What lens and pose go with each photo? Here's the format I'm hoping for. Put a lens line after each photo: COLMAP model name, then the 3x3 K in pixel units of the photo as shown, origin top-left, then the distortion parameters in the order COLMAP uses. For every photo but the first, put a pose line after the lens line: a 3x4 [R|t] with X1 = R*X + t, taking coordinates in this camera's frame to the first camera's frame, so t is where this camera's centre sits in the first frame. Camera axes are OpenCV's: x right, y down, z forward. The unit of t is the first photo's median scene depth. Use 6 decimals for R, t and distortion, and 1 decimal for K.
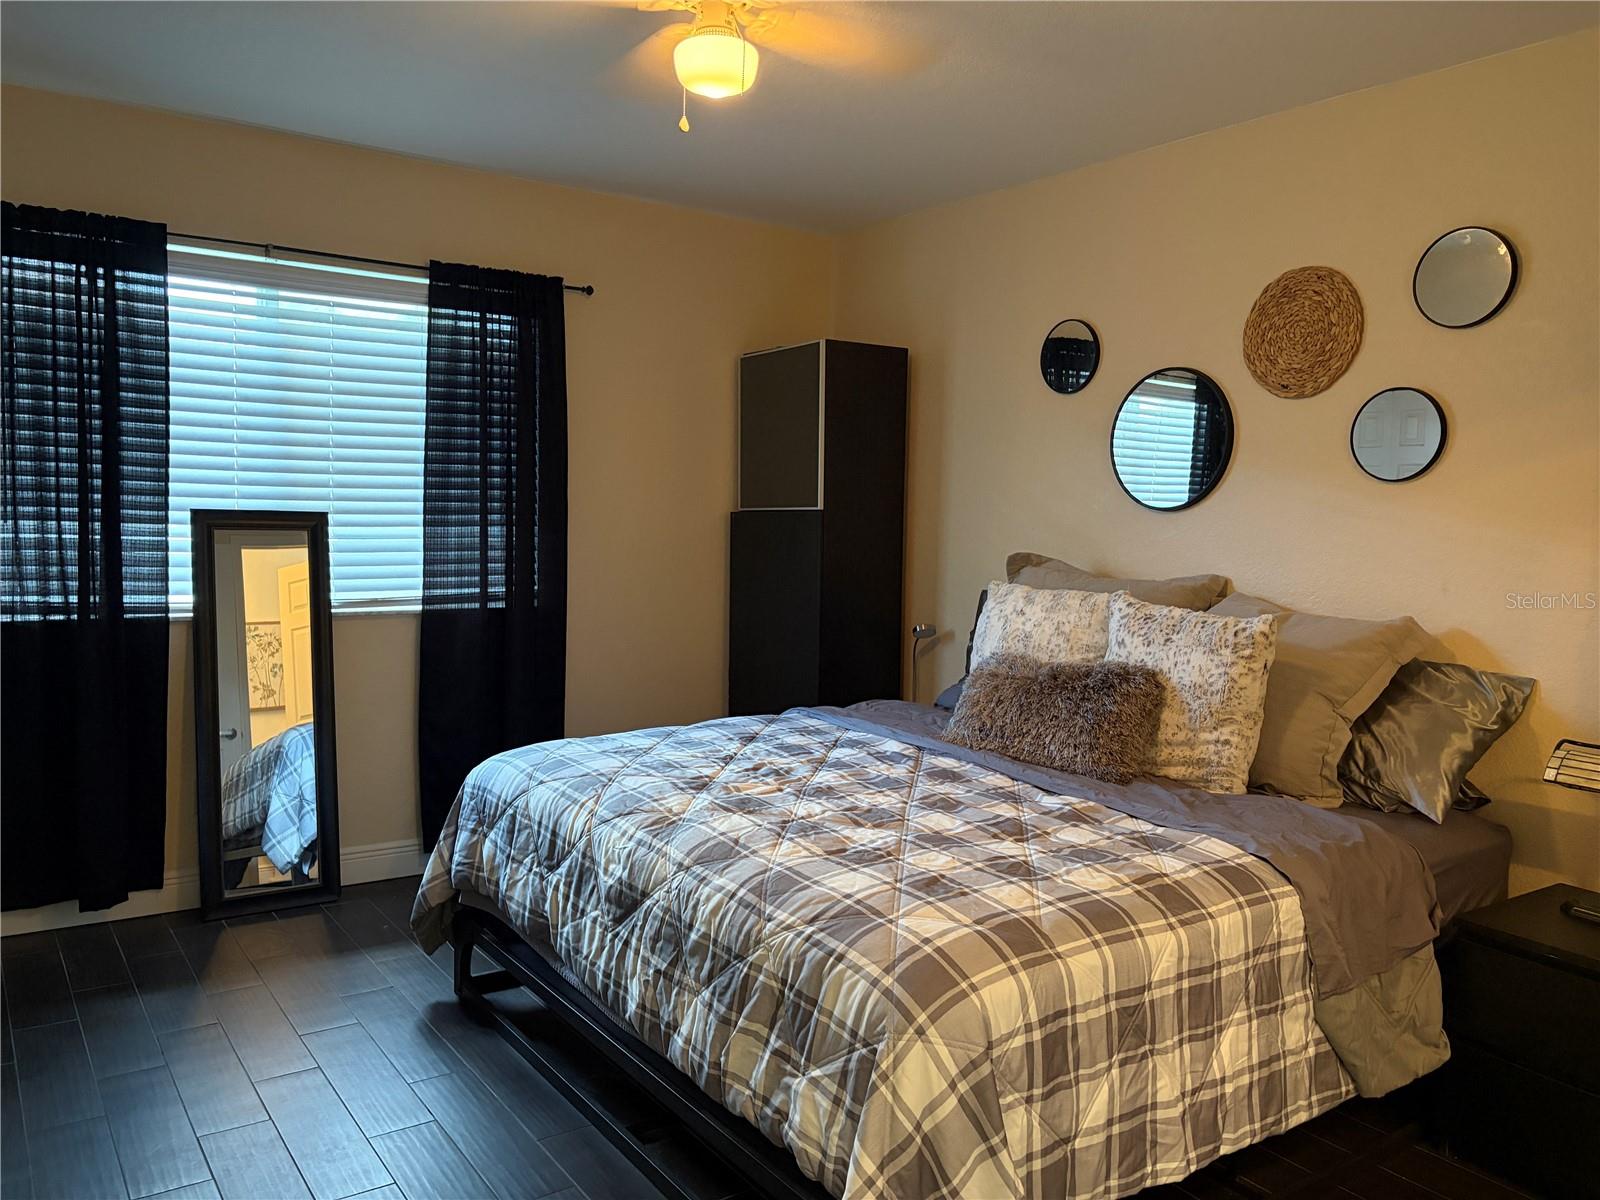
lens RADIAL K [[1206.5, 0, 800.0], [0, 1206.5, 600.0], [0, 0, 1]] dist [0.074359, -0.097195]
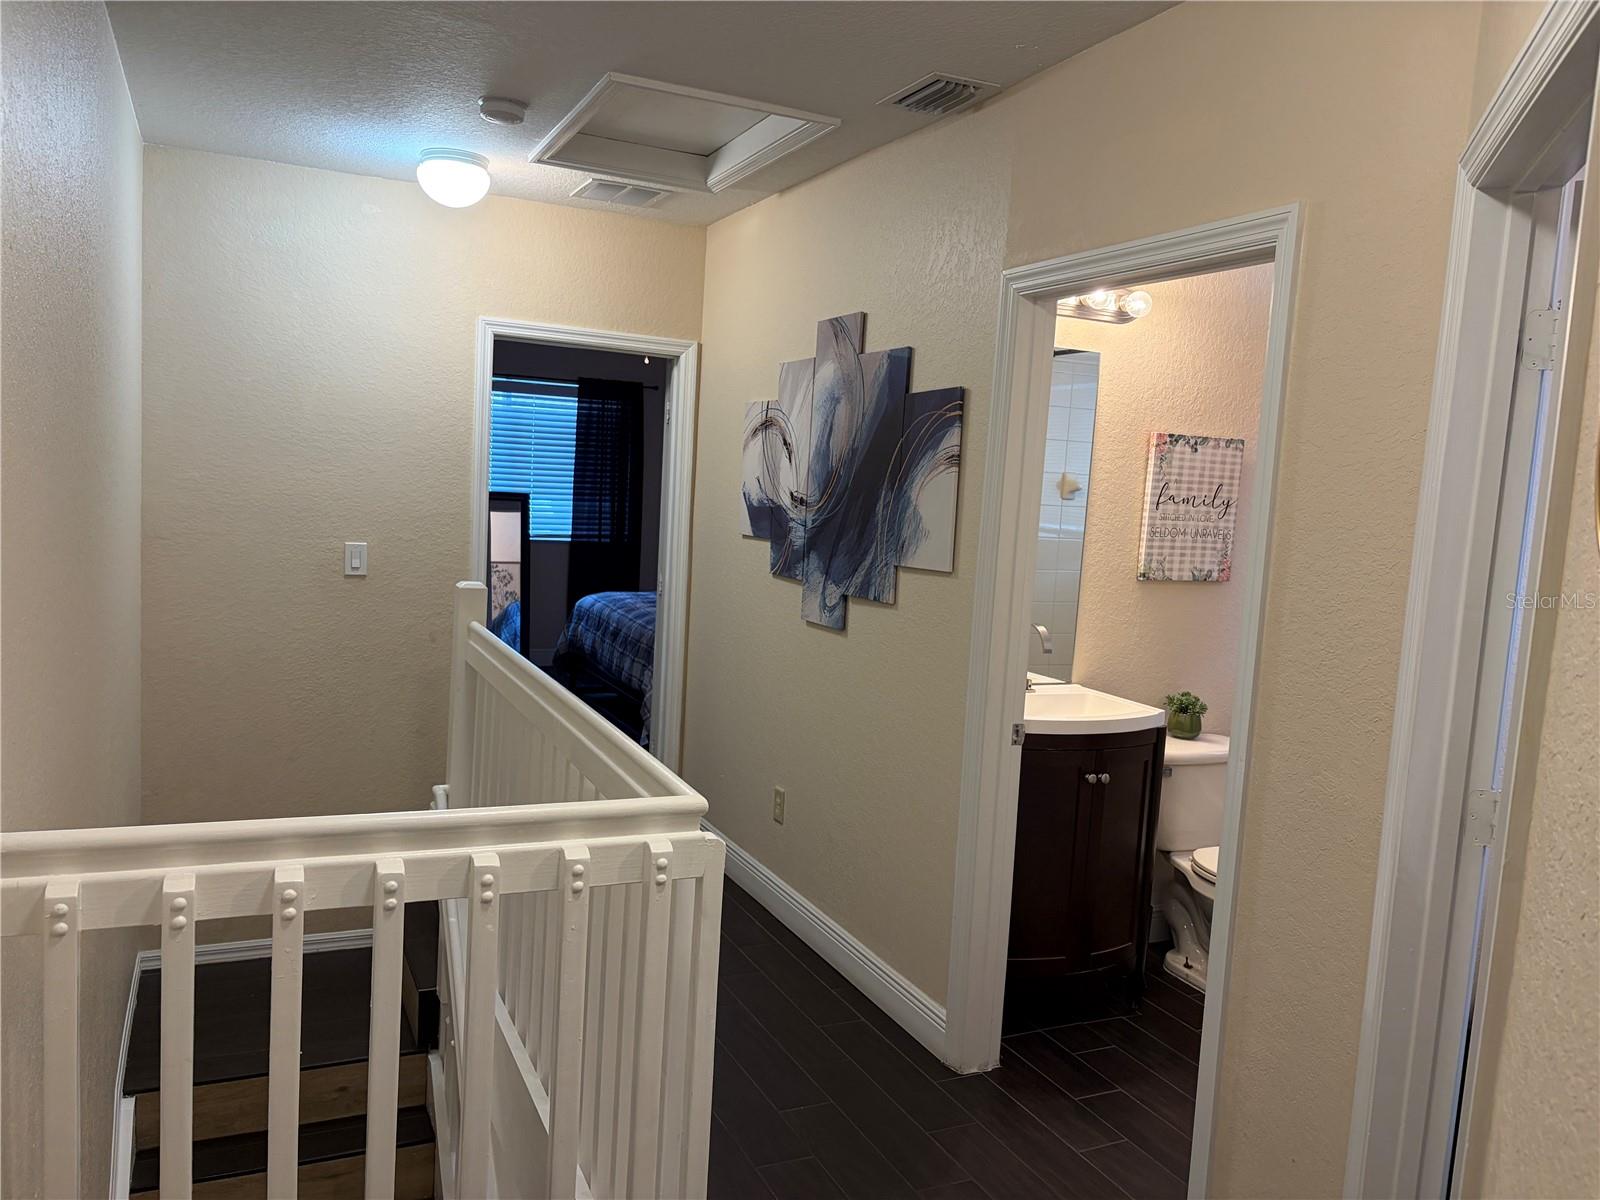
lens RADIAL K [[1206.5, 0, 800.0], [0, 1206.5, 600.0], [0, 0, 1]] dist [0.074359, -0.097195]
pose [[0.984117, 0.042127, -0.172450, 0.502696], [-0.039638, 0.999055, 0.017854, 0.064789], [0.173039, -0.010734, 0.984857, -1.126633]]
